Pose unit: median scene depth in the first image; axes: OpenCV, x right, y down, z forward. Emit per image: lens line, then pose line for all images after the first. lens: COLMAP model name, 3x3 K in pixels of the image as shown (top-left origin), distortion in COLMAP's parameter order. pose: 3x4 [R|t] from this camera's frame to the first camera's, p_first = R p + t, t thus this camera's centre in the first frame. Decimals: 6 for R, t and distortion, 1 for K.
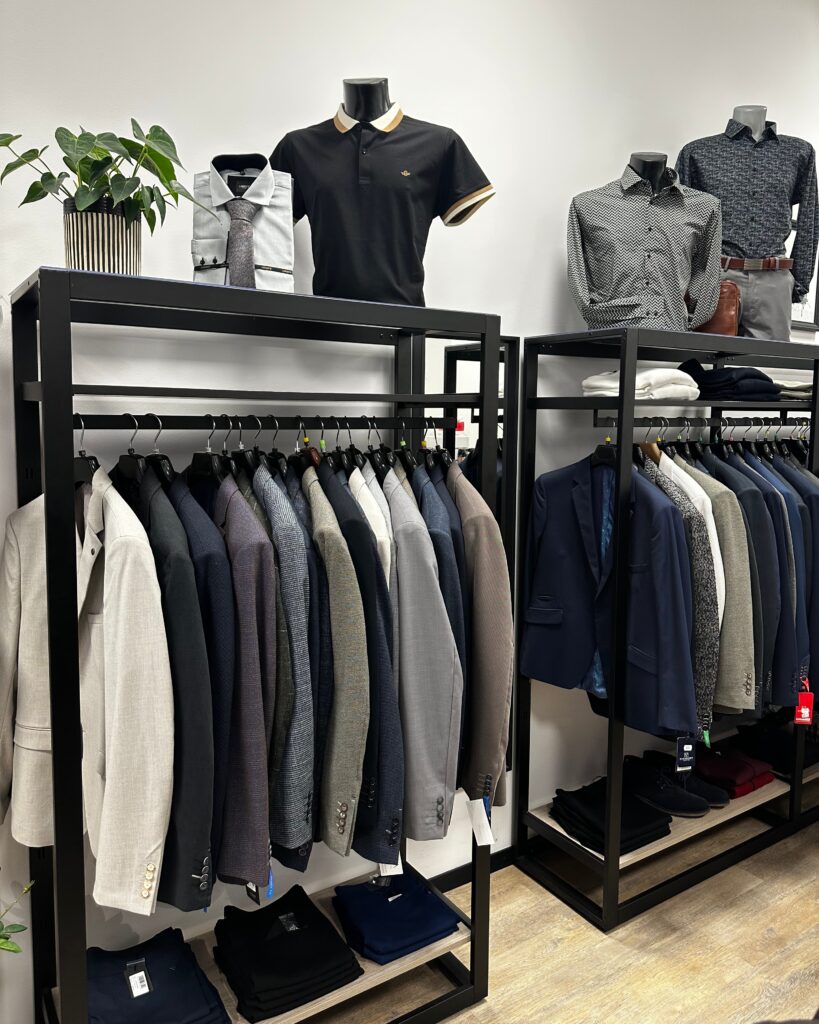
lens RADIAL K [[787.6, 0, 411.3], [0, 787.6, 484.4], [0, 0, 1]] dist [0.001682, -0.002044]
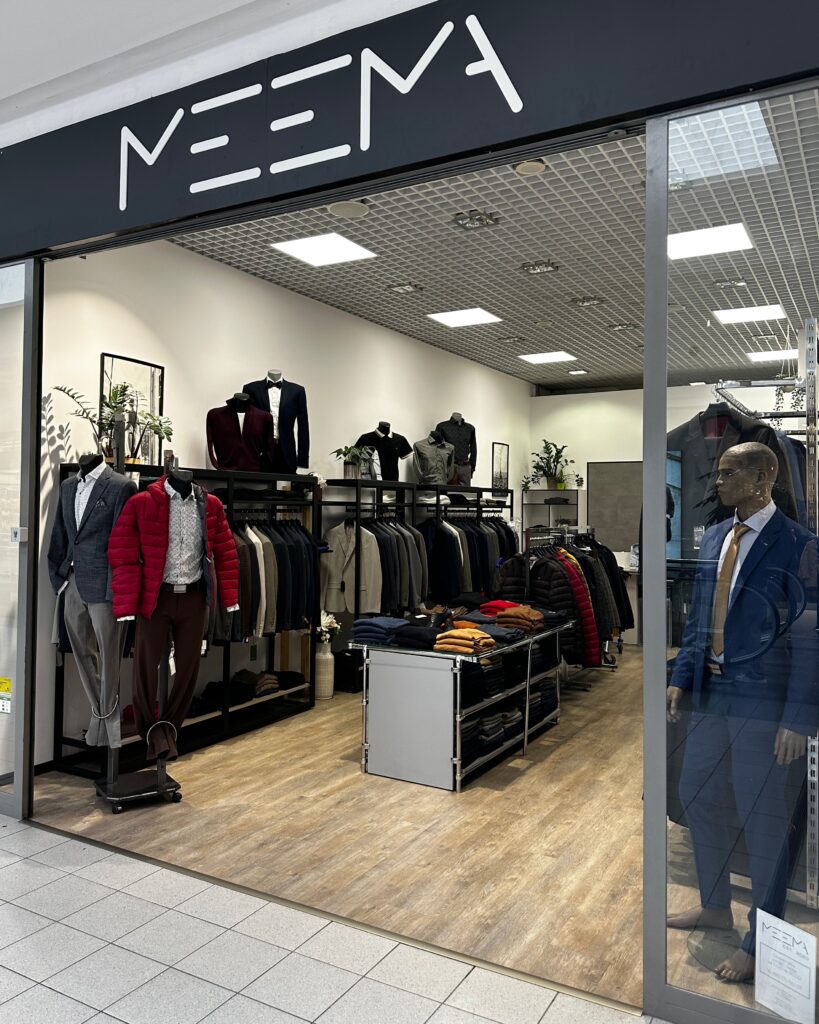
lens RADIAL K [[787.6, 0, 411.3], [0, 787.6, 484.4], [0, 0, 1]] dist [0.001682, -0.002044]
pose [[0.893040, 0.018513, 0.449595, -1.320888], [0.033072, 0.993751, -0.106611, 0.163451], [-0.448759, 0.110078, 0.886847, -1.948458]]
